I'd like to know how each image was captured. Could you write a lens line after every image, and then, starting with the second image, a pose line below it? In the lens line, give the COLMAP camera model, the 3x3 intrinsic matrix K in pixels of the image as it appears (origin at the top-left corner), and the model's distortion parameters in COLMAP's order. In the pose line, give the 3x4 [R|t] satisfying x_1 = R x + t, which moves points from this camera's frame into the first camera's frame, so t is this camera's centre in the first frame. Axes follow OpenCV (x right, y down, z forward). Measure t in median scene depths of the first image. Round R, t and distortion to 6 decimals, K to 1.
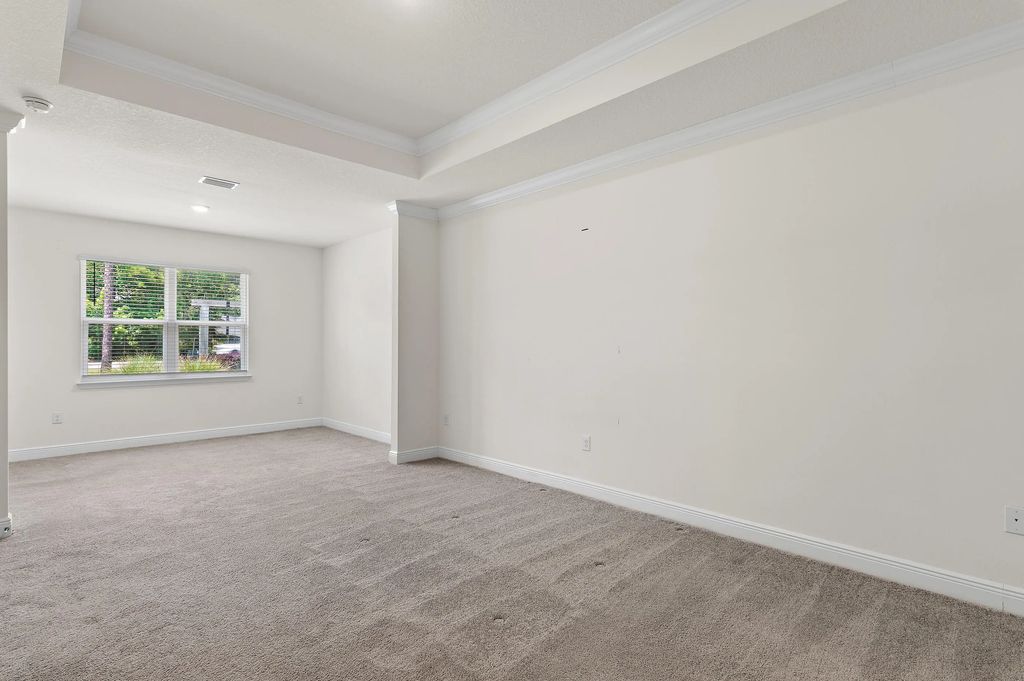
lens RADIAL K [[523.9, 0, 512.0], [0, 523.9, 340.5], [0, 0, 1]] dist [0.000030, -0.000047]
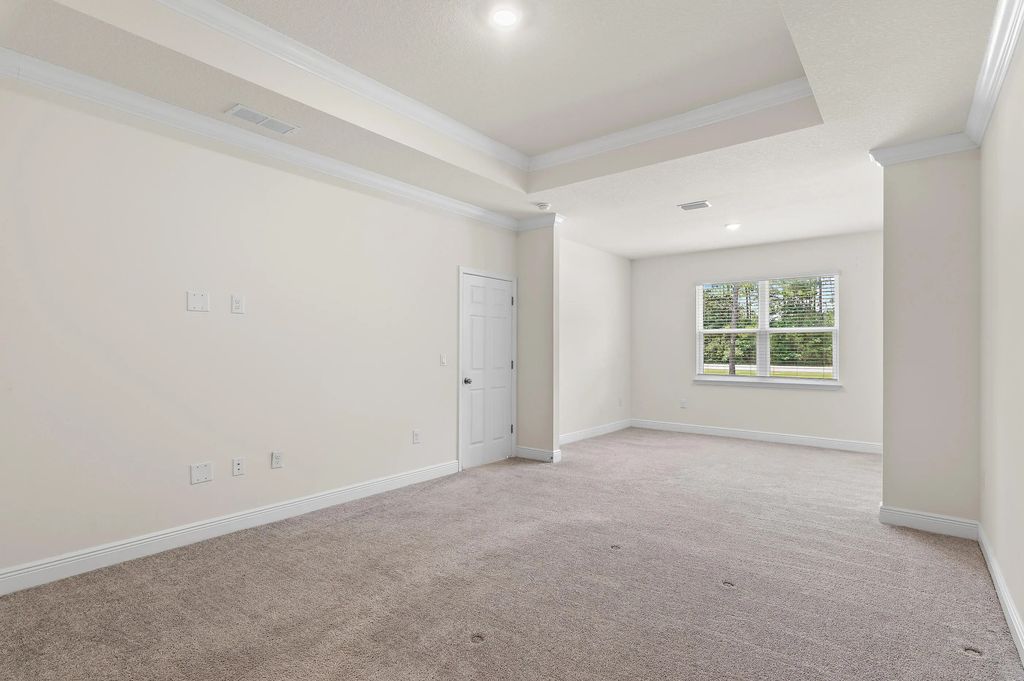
lens RADIAL K [[503.2, 0, 512.0], [0, 503.2, 340.5], [0, 0, 1]] dist [-0.001070, -0.000751]
pose [[0.098828, -0.015515, -0.994984, 0.403152], [0.002216, 0.999879, -0.015371, 0.001676], [0.995102, -0.000686, 0.098851, 0.436776]]
